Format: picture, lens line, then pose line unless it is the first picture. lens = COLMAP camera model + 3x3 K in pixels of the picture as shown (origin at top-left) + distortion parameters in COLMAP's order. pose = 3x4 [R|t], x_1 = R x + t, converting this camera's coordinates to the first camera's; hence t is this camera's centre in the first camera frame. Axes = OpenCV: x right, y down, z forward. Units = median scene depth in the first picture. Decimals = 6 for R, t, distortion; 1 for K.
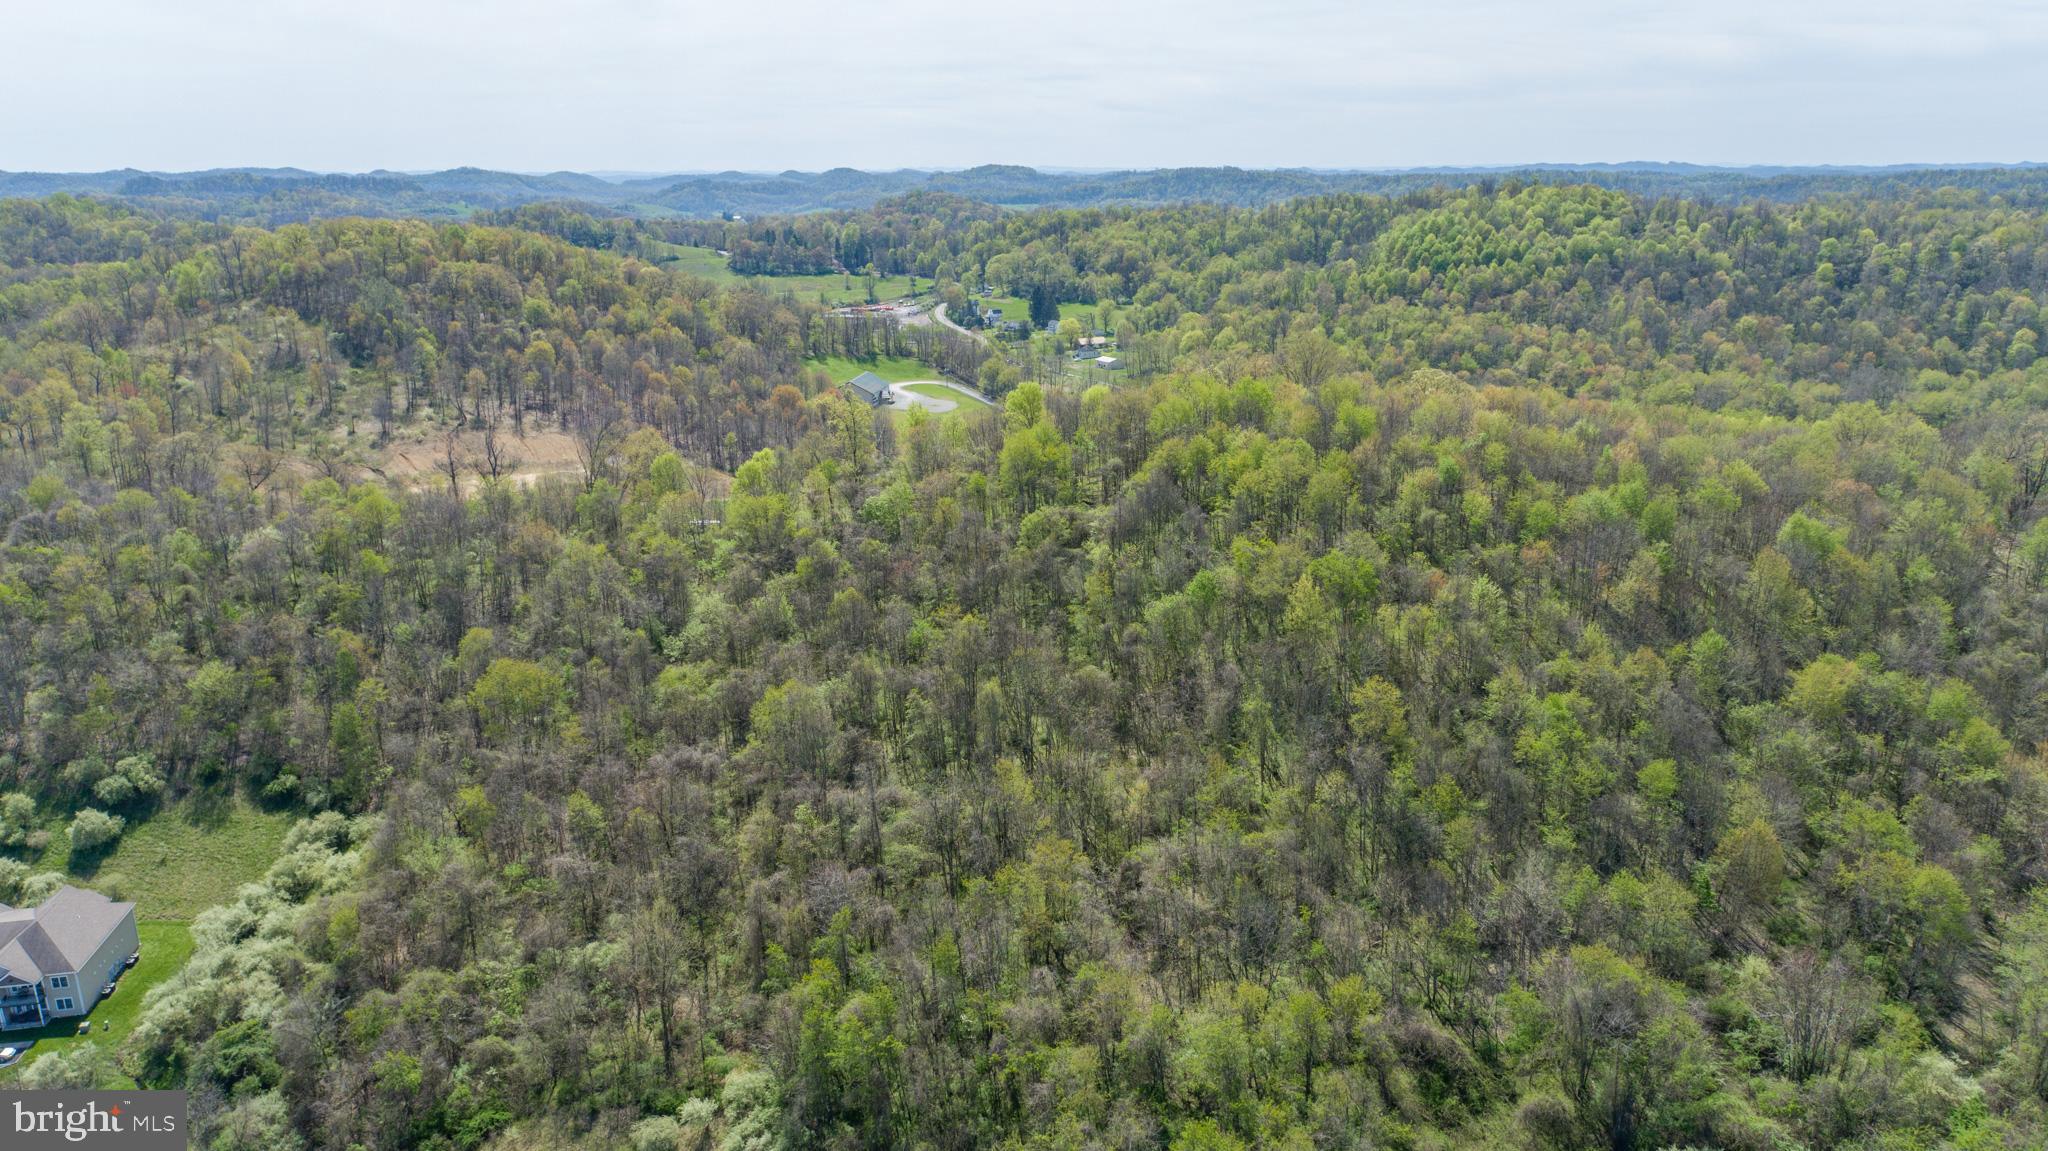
lens RADIAL K [[1387.6, 0, 1024.0], [0, 1387.6, 575.5], [0, 0, 1]] dist [-0.013954, 0.014235]
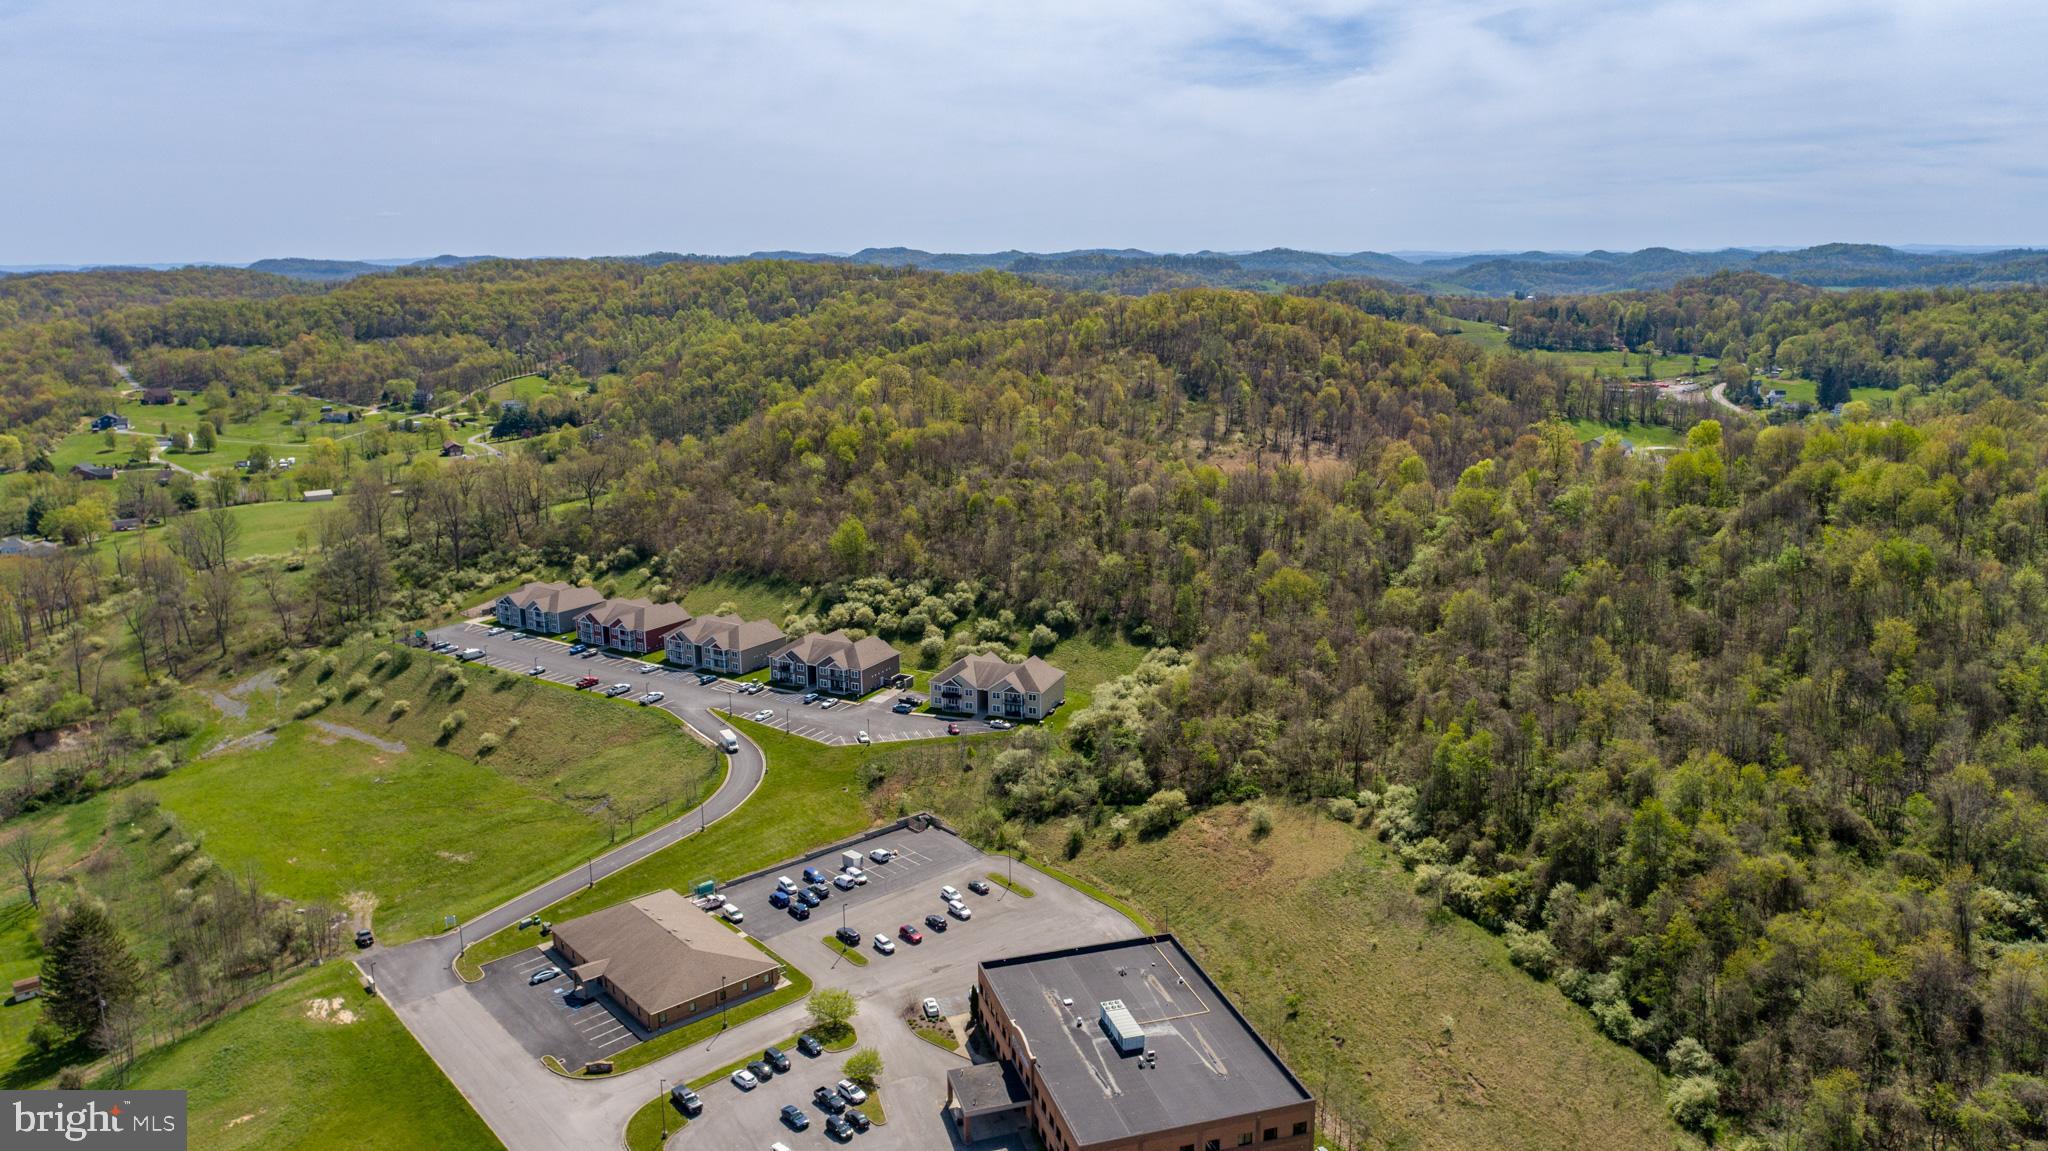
lens RADIAL K [[1387.6, 0, 1024.0], [0, 1387.6, 575.5], [0, 0, 1]] dist [-0.013954, 0.014235]
pose [[0.854758, 0.114031, -0.506346, 0.061933], [-0.141285, 0.989846, -0.015585, 0.053425], [0.499427, 0.084861, 0.862190, -0.186822]]
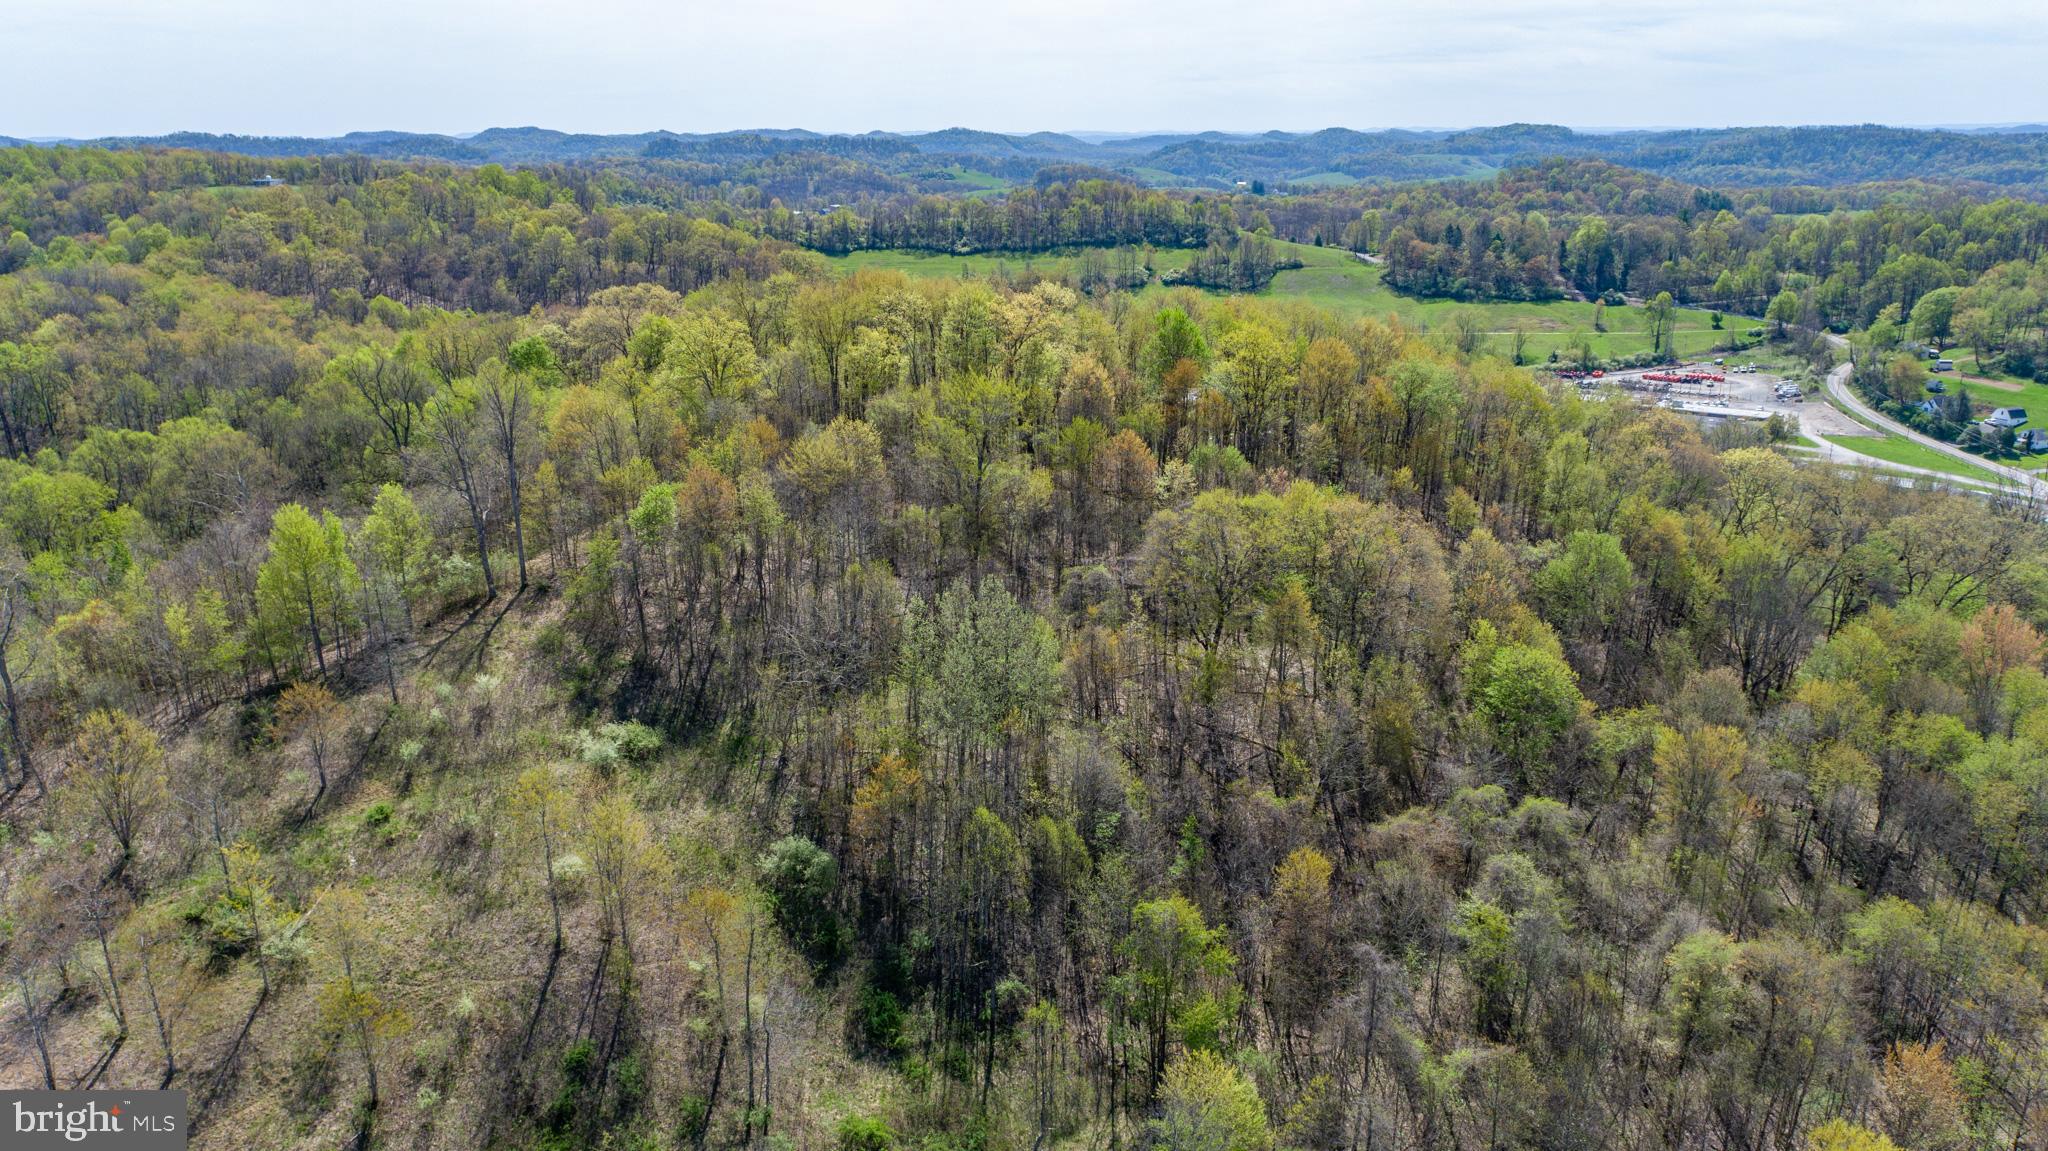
lens RADIAL K [[1388.7, 0, 1025.2], [0, 1388.7, 574.0], [0, 0, 1]] dist [-0.011293, 0.017713]
pose [[0.950037, 0.092418, -0.298143, -0.381122], [-0.084958, 0.995663, 0.037912, -0.223347], [0.300354, -0.010688, 0.953768, 0.760048]]
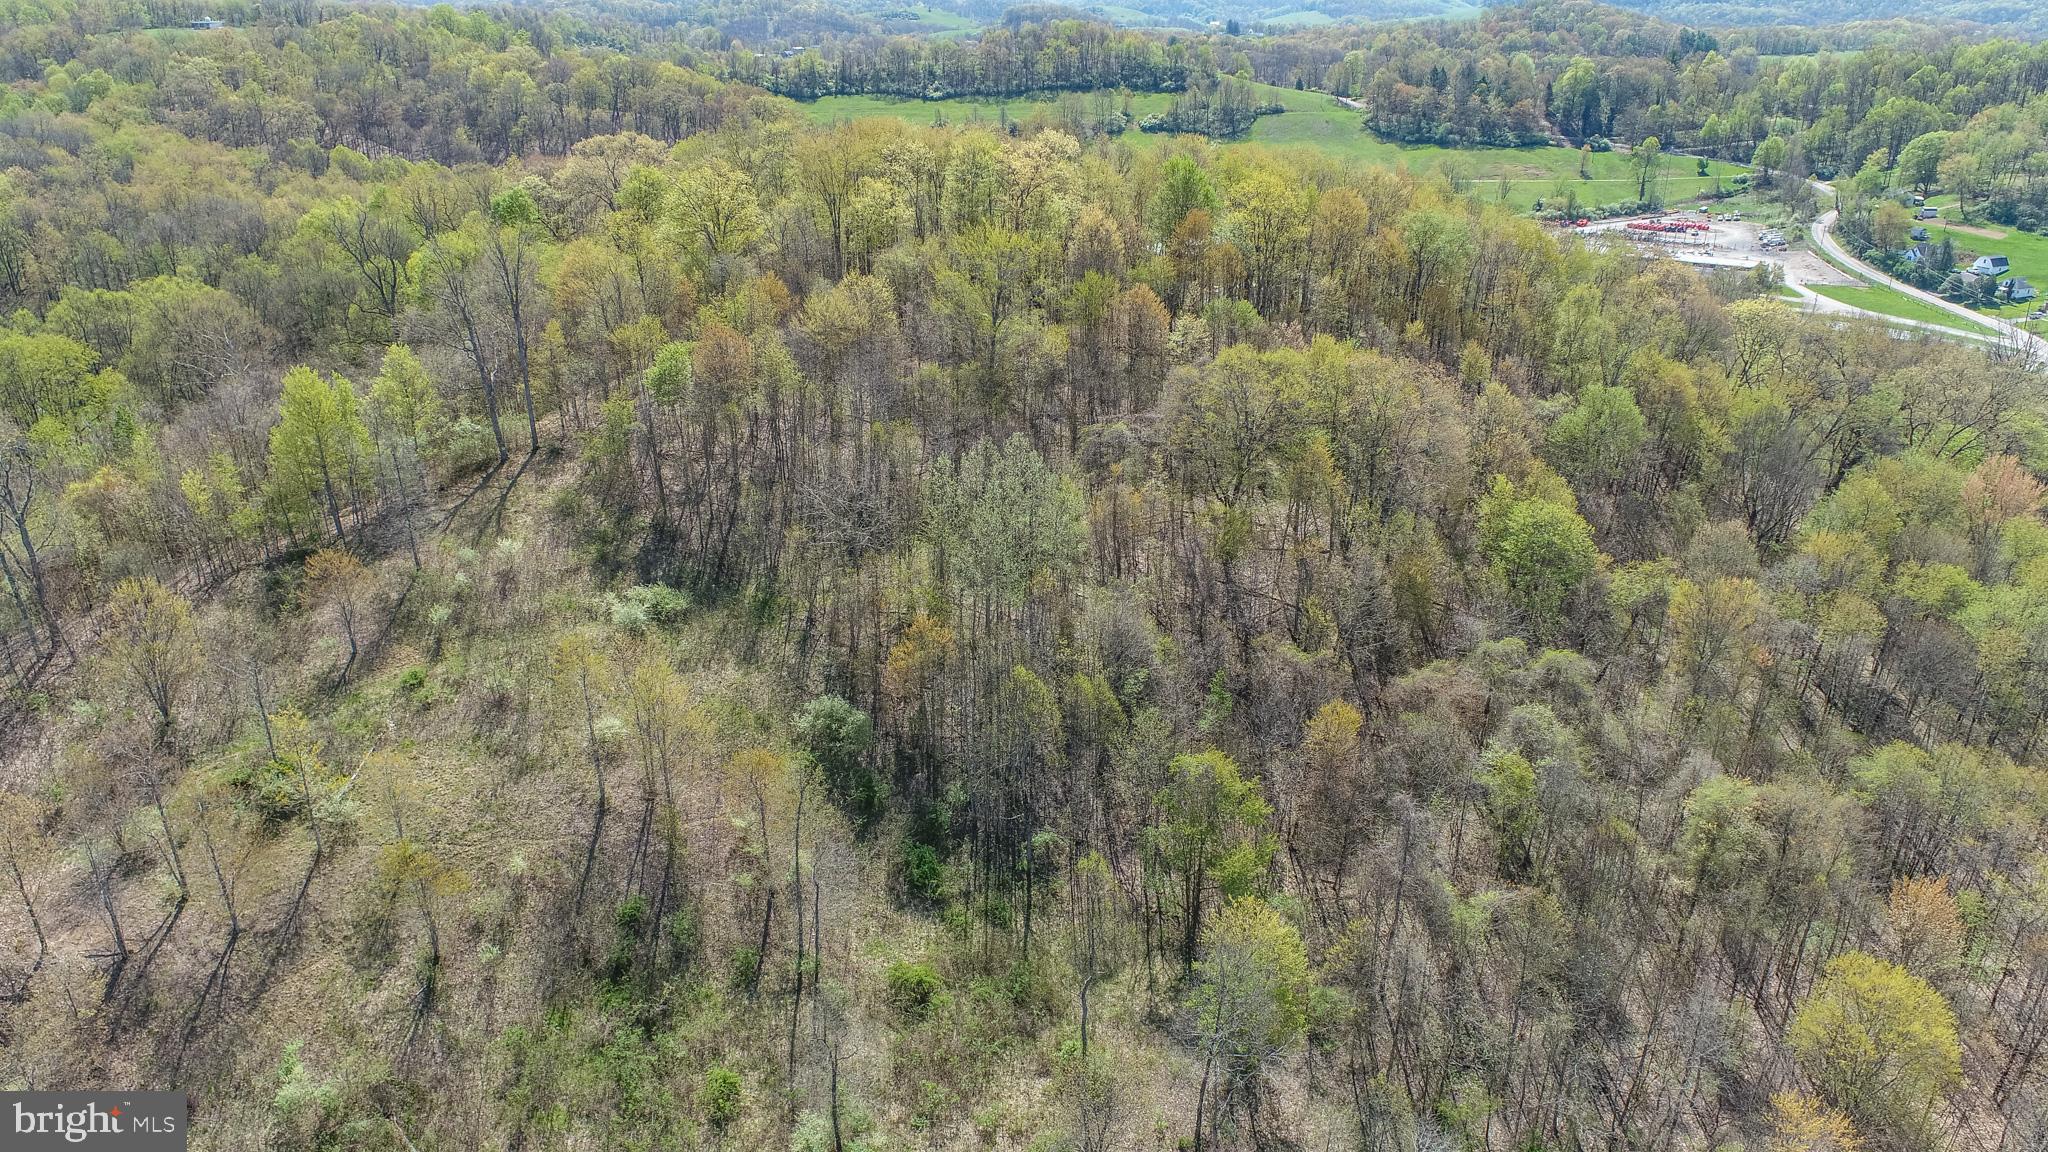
lens RADIAL K [[1387.6, 0, 1024.0], [0, 1387.6, 576.0], [0, 0, 1]] dist [-0.013954, 0.014235]
pose [[0.957006, 0.113764, -0.266827, -0.390849], [-0.078159, 0.986993, 0.140488, -0.222989], [0.279338, -0.113593, 0.953450, 0.757910]]
